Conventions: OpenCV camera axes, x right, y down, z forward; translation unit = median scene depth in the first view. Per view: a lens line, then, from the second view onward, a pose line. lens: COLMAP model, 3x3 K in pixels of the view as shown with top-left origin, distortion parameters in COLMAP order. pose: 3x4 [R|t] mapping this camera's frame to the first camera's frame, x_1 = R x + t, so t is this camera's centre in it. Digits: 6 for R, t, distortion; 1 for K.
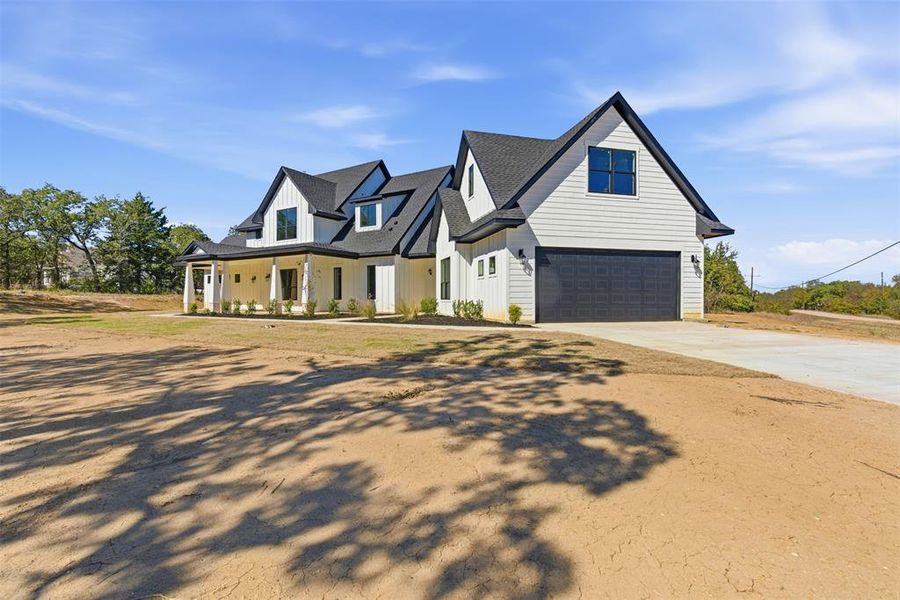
lens RADIAL K [[405.2, 0, 450.6], [0, 405.2, 302.2], [0, 0, 1]] dist [0.000032, 0.000365]
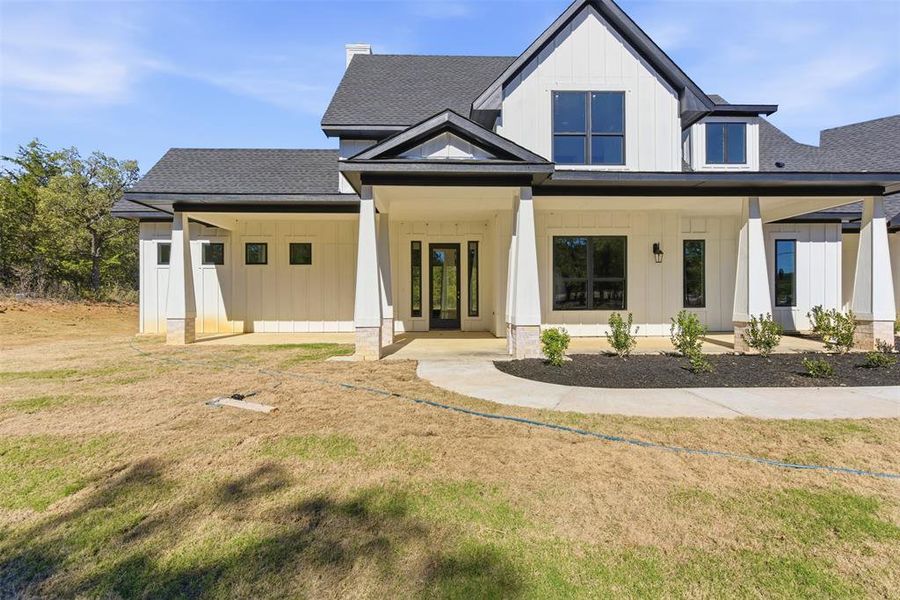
lens RADIAL K [[412.8, 0, 449.3], [0, 412.8, 296.2], [0, 0, 1]] dist [0.000273, 0.000173]
pose [[0.842391, -0.000411, 0.538867, -0.828554], [0.007631, 0.999909, -0.011166, -0.017073], [-0.538813, 0.013518, 0.842317, 0.793008]]
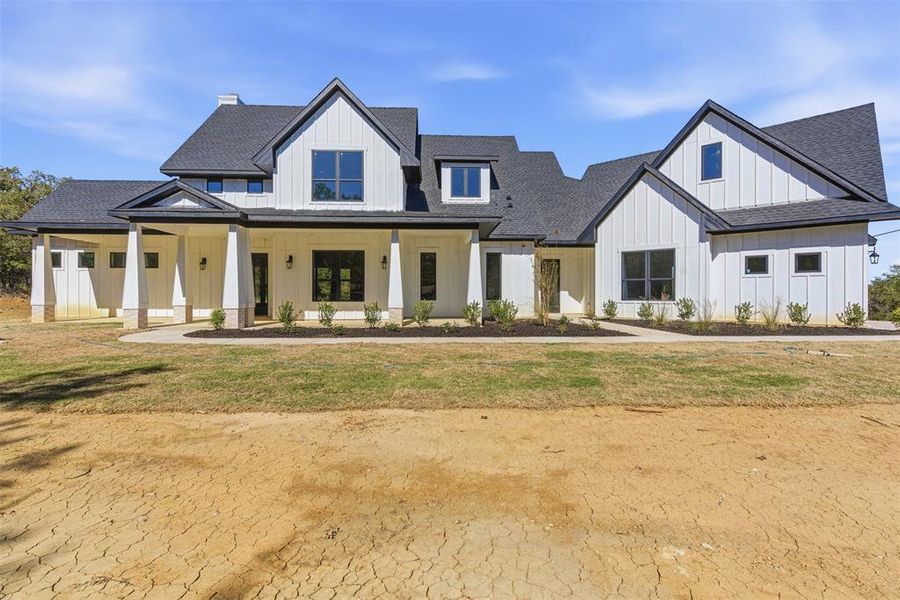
lens RADIAL K [[412.8, 0, 449.3], [0, 412.8, 296.2], [0, 0, 1]] dist [0.000273, 0.000173]
pose [[0.836124, 0.000922, 0.548539, -0.662241], [0.002137, 0.999986, -0.004938, -0.010254], [-0.548536, 0.005301, 0.836110, 0.433295]]
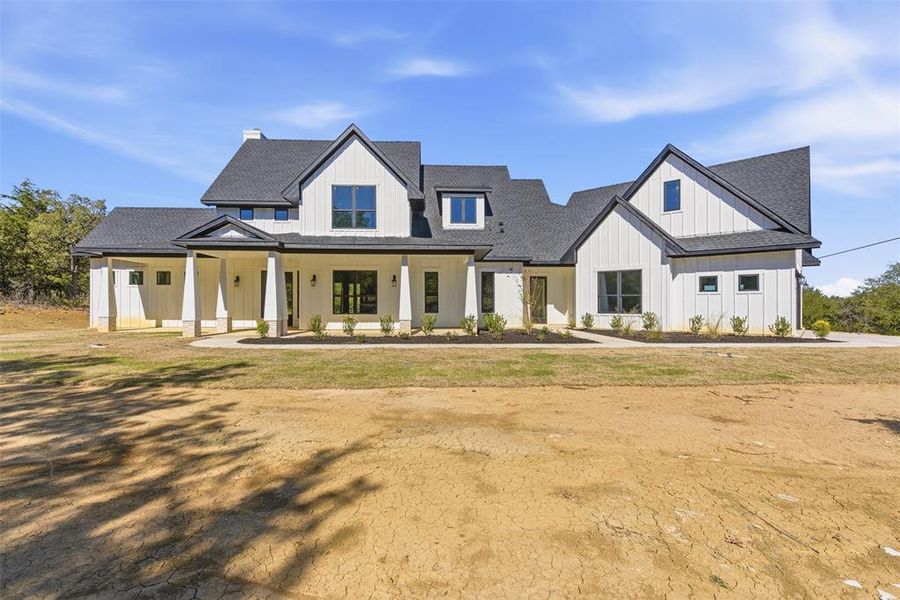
lens RADIAL K [[406.6, 0, 447.2], [0, 406.6, 306.2], [0, 0, 1]] dist [0.000300, 0.000048]
pose [[0.836565, 0.001741, 0.547864, -0.722179], [0.001179, 0.999987, -0.004978, -0.016433], [-0.547866, 0.004811, 0.836552, 0.348130]]
